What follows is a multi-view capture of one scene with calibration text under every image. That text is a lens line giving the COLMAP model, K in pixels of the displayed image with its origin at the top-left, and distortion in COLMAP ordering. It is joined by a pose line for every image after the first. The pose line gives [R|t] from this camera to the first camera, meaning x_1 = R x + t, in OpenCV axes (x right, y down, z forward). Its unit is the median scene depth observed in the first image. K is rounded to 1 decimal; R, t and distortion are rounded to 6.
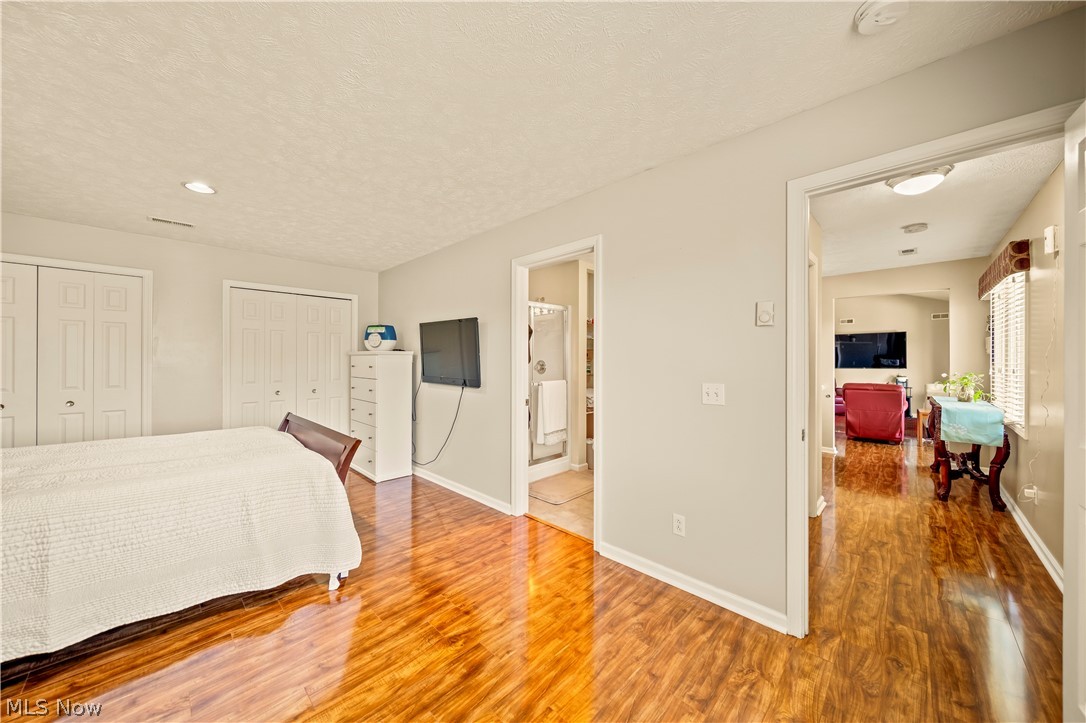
lens RADIAL K [[385.3, 0, 541.2], [0, 385.3, 361.3], [0, 0, 1]] dist [-0.000119, -0.000184]
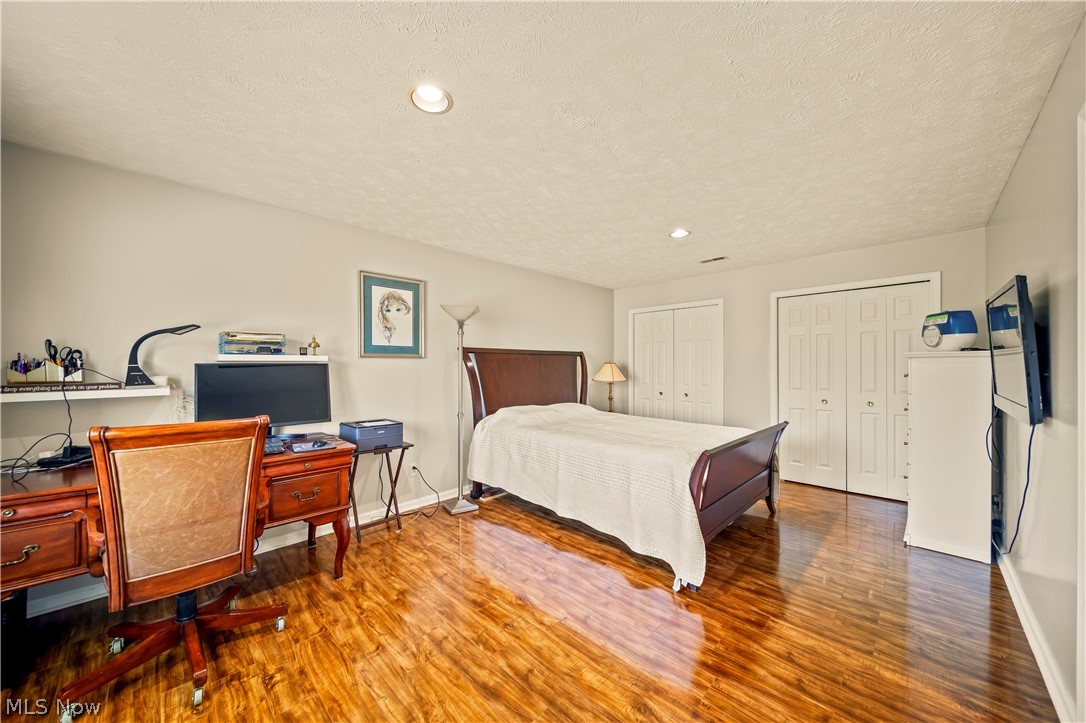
lens RADIAL K [[385.3, 0, 541.2], [0, 385.3, 361.3], [0, 0, 1]] dist [-0.000119, -0.000184]
pose [[-0.011055, -0.016196, -0.999808, 0.505879], [-0.002514, 0.999866, -0.016169, 0.003459], [0.999936, 0.002335, -0.011094, 0.670007]]
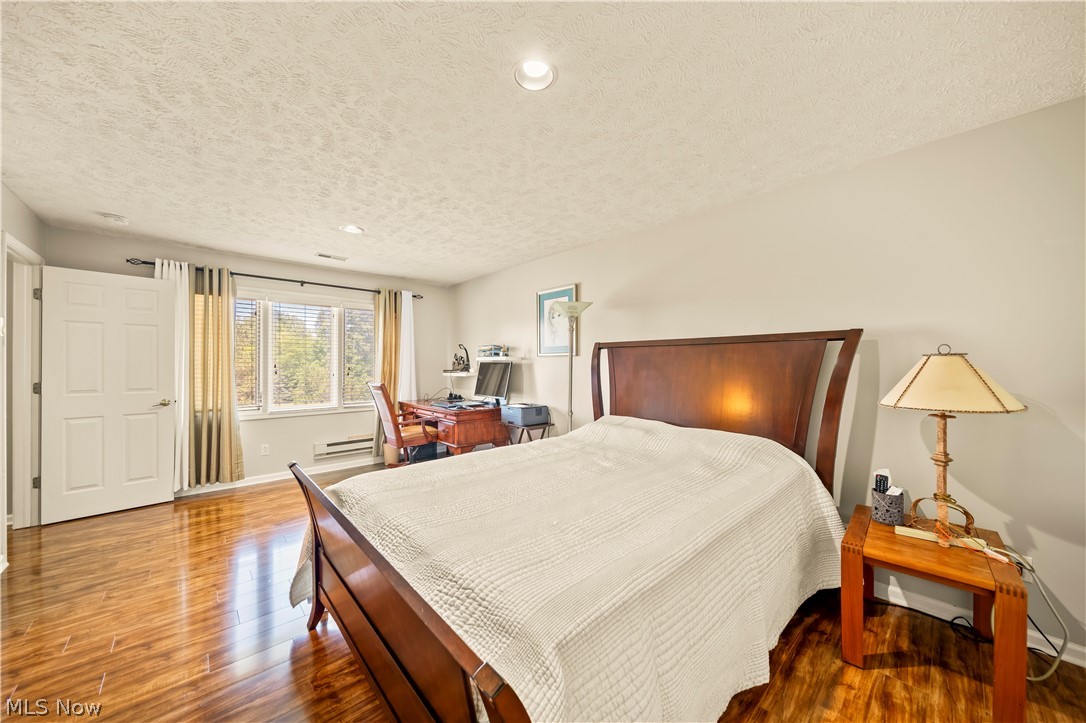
lens RADIAL K [[385.3, 0, 541.2], [0, 385.3, 361.3], [0, 0, 1]] dist [-0.000119, -0.000184]
pose [[-0.998303, -0.002053, 0.058199, -1.134913], [-0.002261, 0.999991, -0.003514, -0.006360], [-0.058191, -0.003640, -0.998299, 1.936484]]
